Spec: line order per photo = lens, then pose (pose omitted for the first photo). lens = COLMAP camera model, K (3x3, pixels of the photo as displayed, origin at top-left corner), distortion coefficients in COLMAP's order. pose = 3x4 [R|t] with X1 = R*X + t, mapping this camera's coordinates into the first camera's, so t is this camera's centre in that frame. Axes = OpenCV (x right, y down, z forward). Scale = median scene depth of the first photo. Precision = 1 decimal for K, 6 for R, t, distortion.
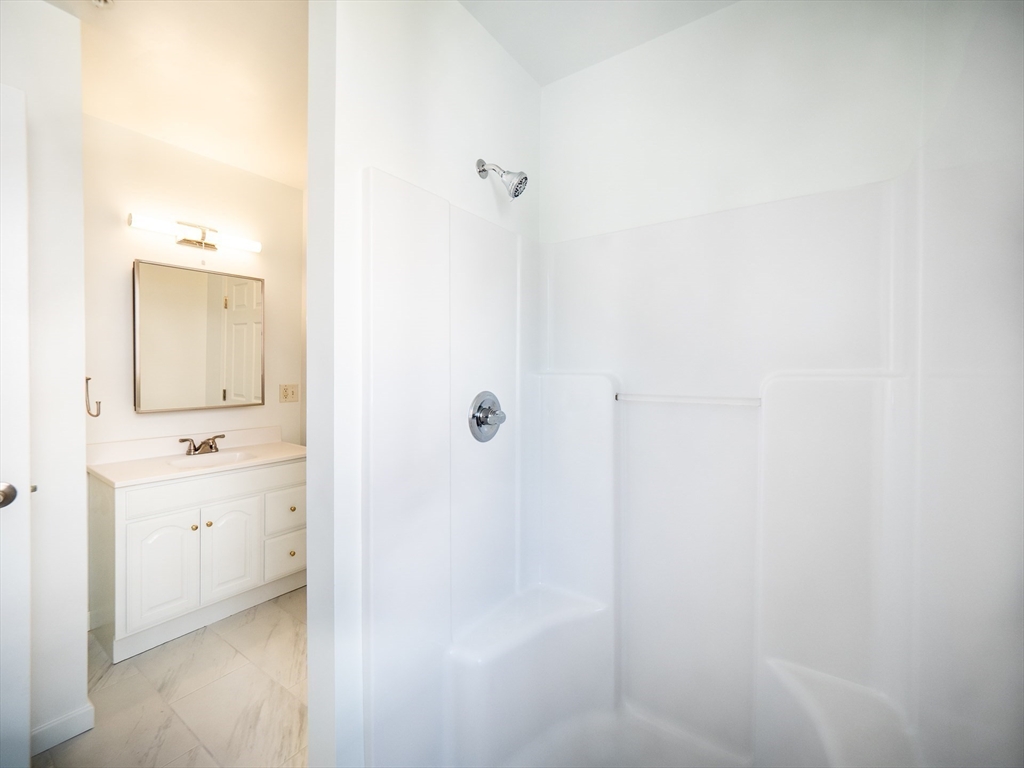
lens RADIAL K [[440.7, 0, 509.9], [0, 440.7, 373.4], [0, 0, 1]] dist [0.001118, -0.000182]
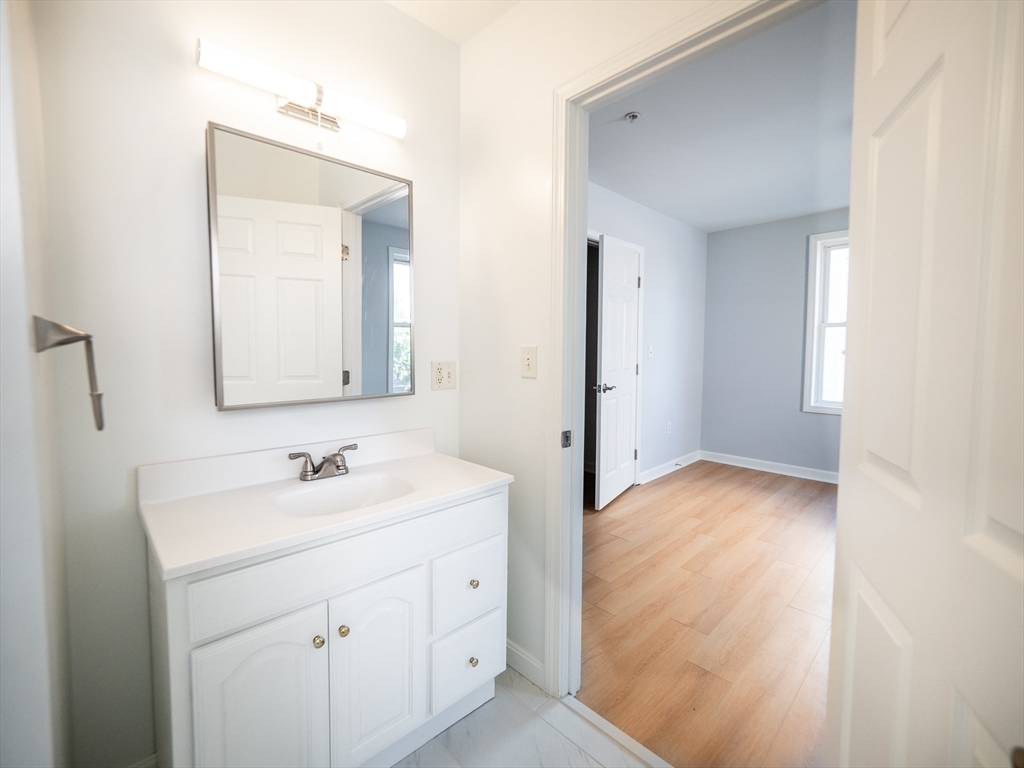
lens RADIAL K [[440.7, 0, 509.9], [0, 440.7, 373.4], [0, 0, 1]] dist [0.001118, -0.000182]
pose [[0.983420, -0.003118, -0.181315, -0.353880], [0.007587, 0.999684, 0.023959, 0.033276], [0.181183, -0.024938, 0.983133, 0.479944]]
